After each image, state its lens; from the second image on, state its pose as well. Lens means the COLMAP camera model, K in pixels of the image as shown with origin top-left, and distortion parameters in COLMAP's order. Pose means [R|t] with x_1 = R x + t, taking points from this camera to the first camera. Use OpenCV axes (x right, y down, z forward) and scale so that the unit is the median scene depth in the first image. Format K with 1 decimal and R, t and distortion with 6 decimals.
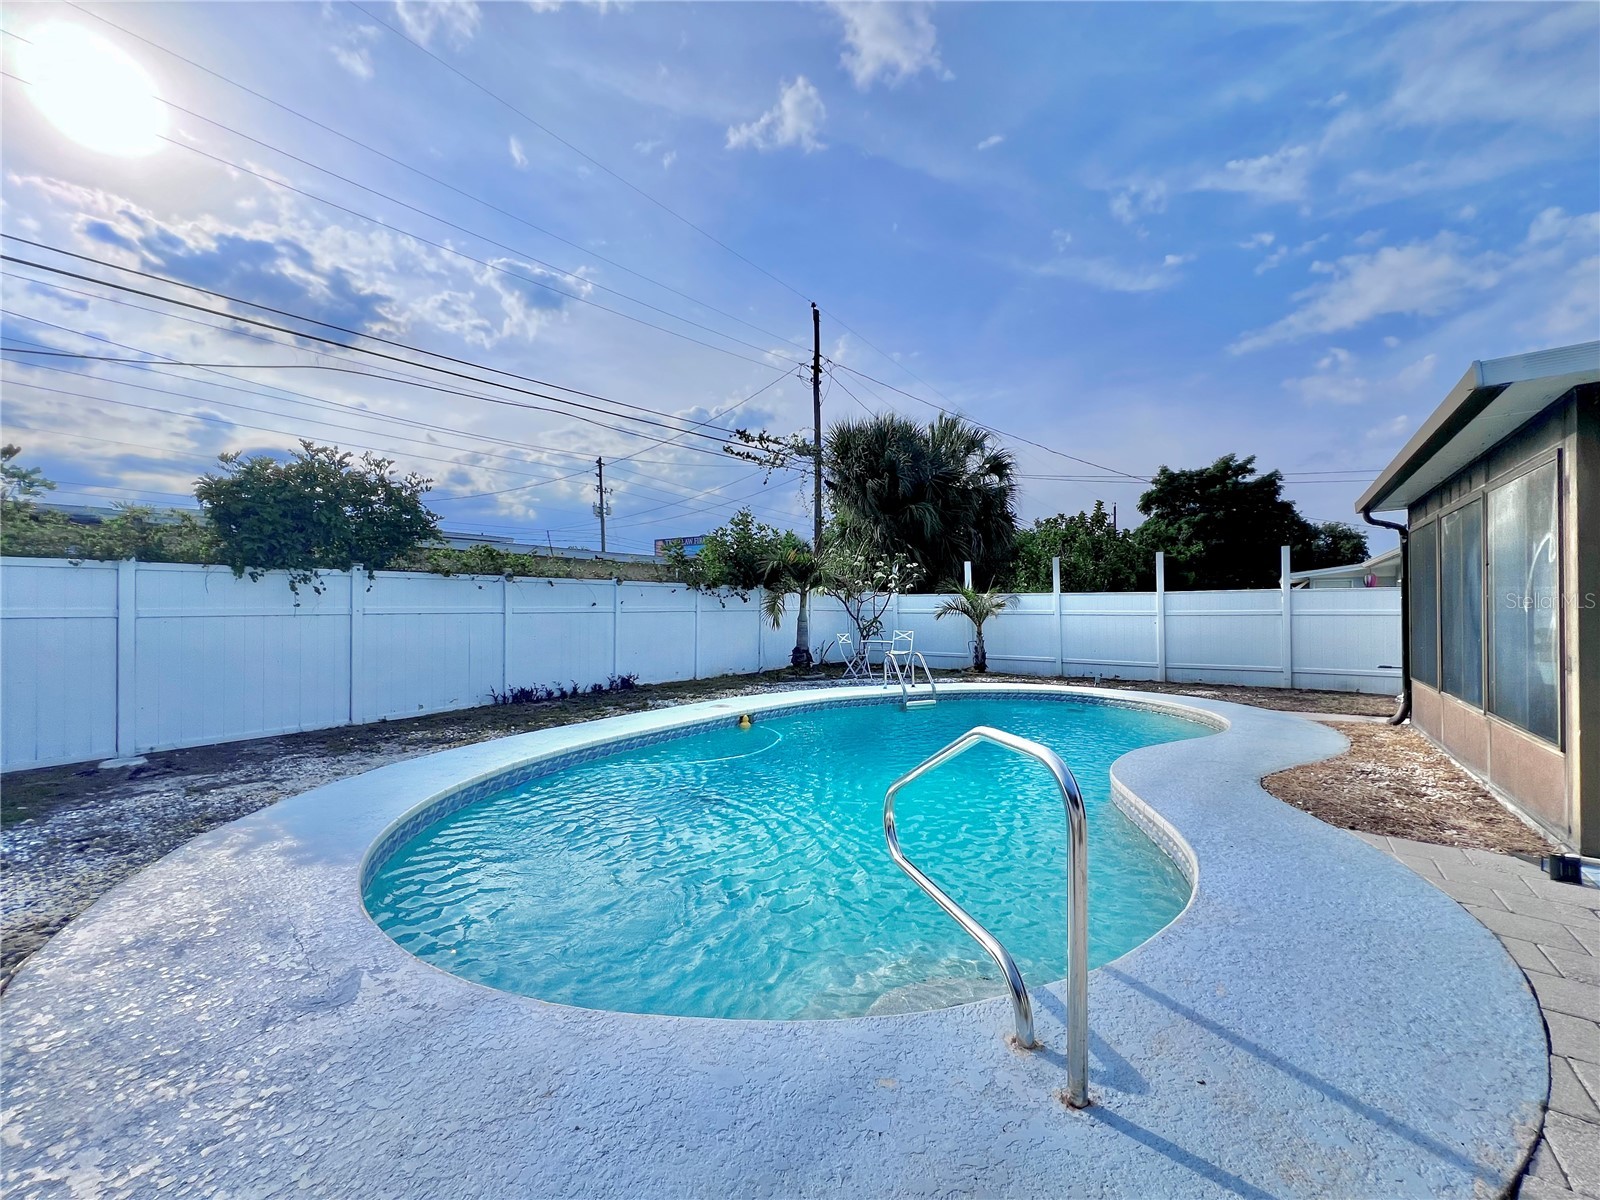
lens RADIAL K [[641.0, 0, 811.3], [0, 641.0, 600.3], [0, 0, 1]] dist [-0.001076, 0.000455]
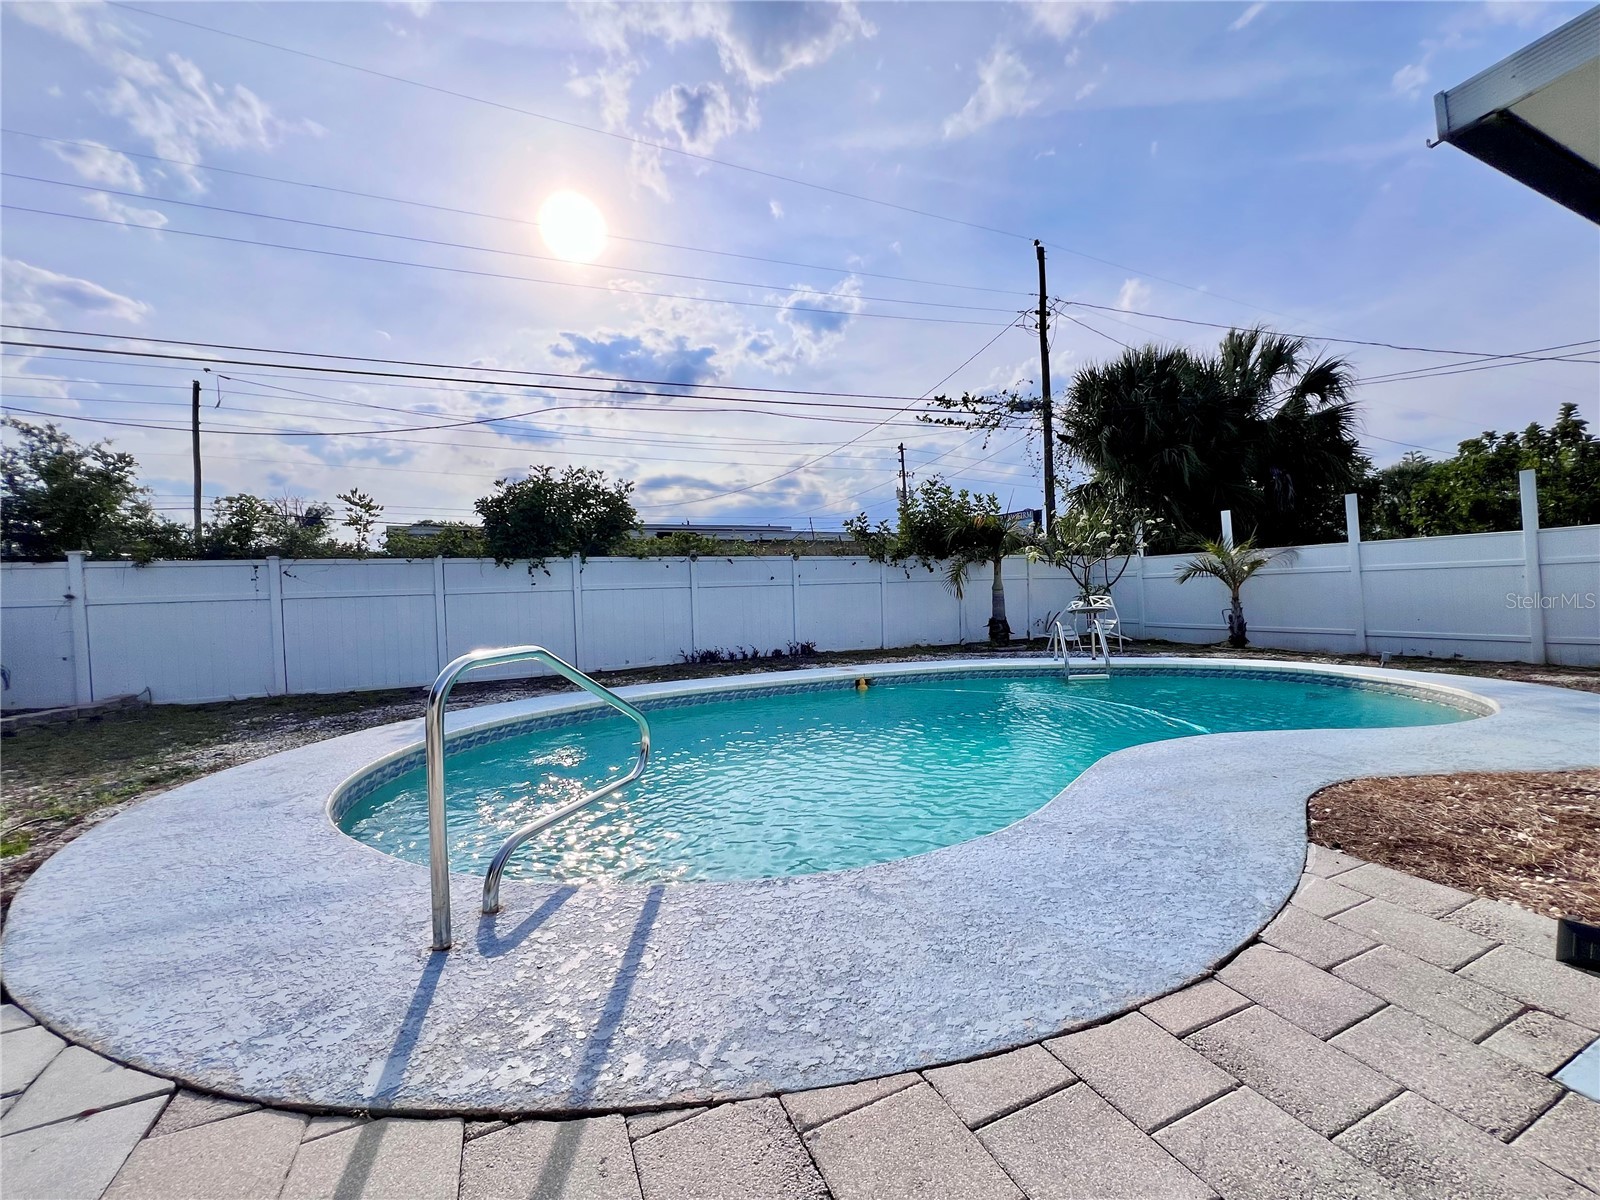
lens RADIAL K [[641.0, 0, 802.3], [0, 641.0, 600.6], [0, 0, 1]] dist [-0.001076, 0.000455]
pose [[0.869869, -0.020683, -0.492849, 0.200290], [0.036160, 0.999106, 0.021892, 0.017496], [0.491955, -0.036864, 0.869840, 0.040545]]
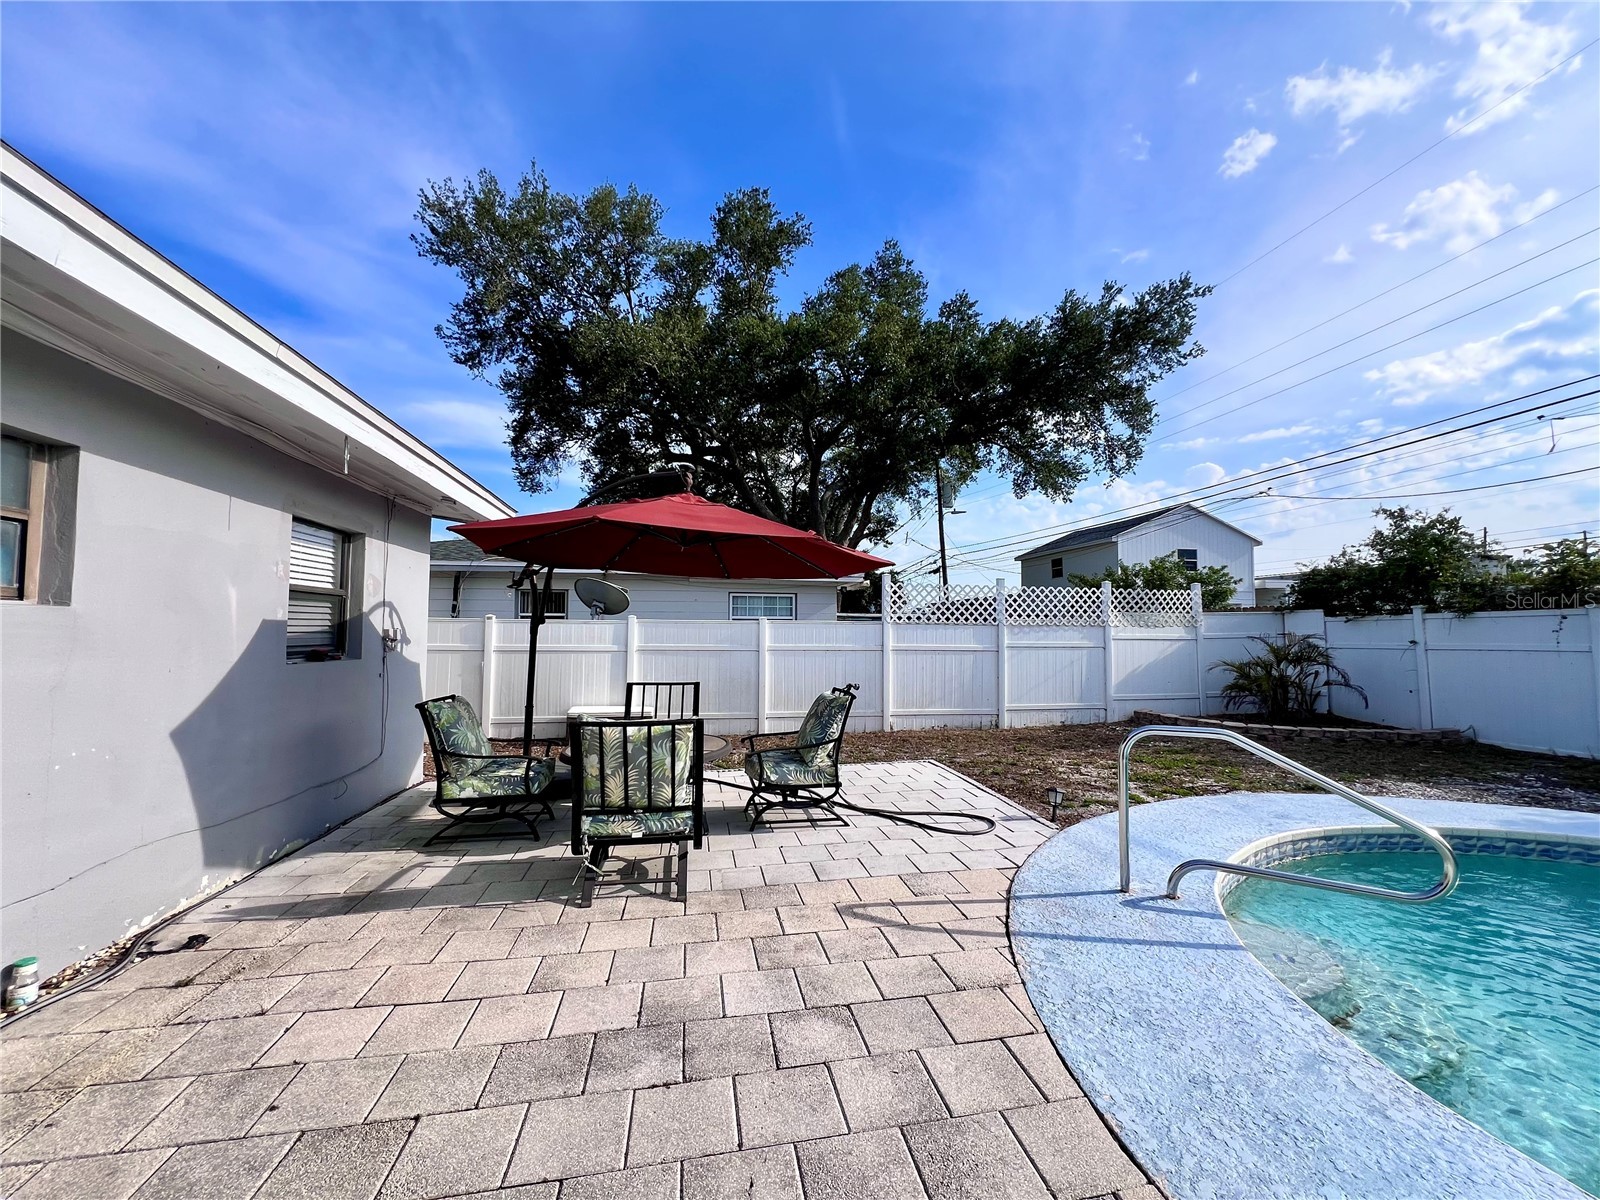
lens RADIAL K [[641.0, 0, 806.6], [0, 641.0, 595.9], [0, 0, 1]] dist [-0.001076, 0.000455]
pose [[-0.694224, -0.044503, -0.718382, 0.331692], [0.007206, 0.997607, -0.068765, -0.003298], [0.719723, -0.052915, -0.692242, 0.217657]]
